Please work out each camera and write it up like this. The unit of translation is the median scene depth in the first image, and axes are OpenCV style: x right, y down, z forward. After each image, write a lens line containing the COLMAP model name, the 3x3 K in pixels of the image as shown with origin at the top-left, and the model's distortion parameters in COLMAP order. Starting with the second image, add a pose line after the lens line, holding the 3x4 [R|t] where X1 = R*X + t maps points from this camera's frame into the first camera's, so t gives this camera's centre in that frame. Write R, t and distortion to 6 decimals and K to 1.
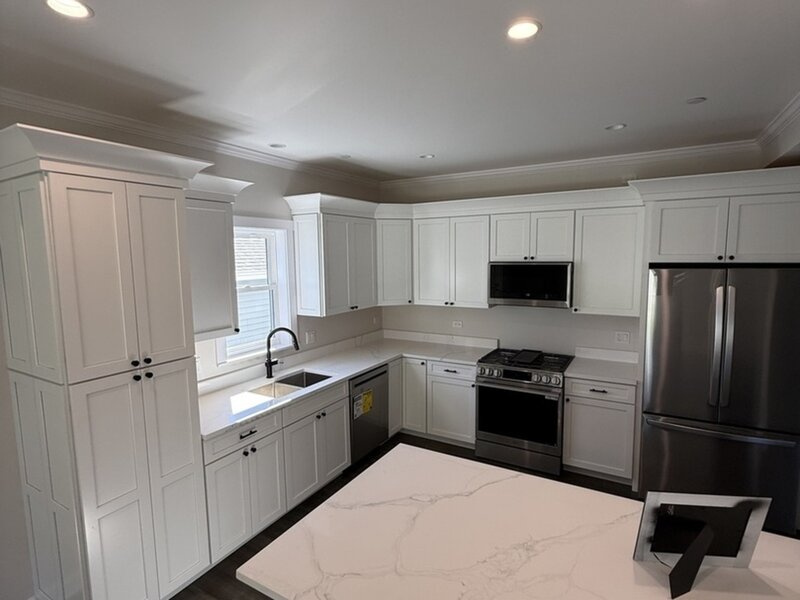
lens RADIAL K [[424.3, 0, 397.3], [0, 424.3, 298.2], [0, 0, 1]] dist [0.001206, 0.000061]
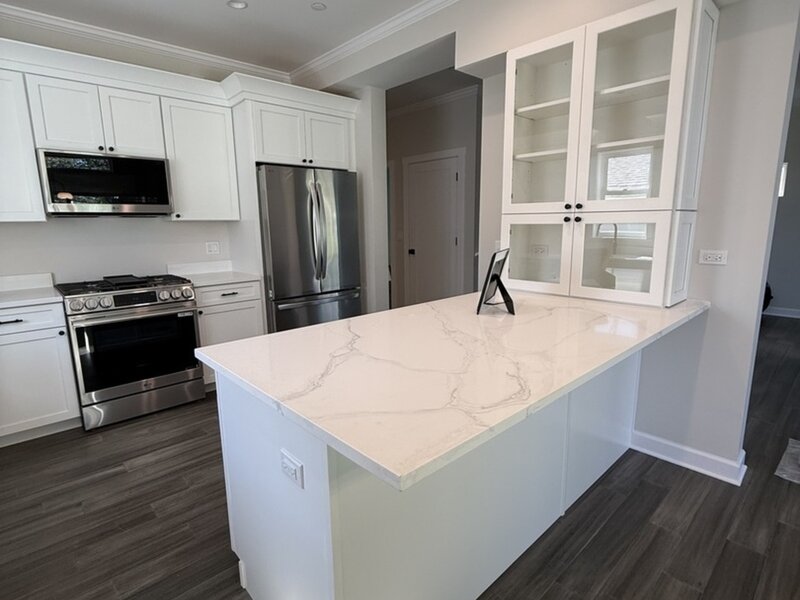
lens RADIAL K [[424.3, 0, 397.8], [0, 424.3, 300.3], [0, 0, 1]] dist [0.001206, 0.000061]
pose [[0.294302, -0.162966, 0.941716, -0.304865], [0.109753, 0.984599, 0.136087, 0.129943], [-0.949390, 0.063306, 0.307655, 0.303196]]
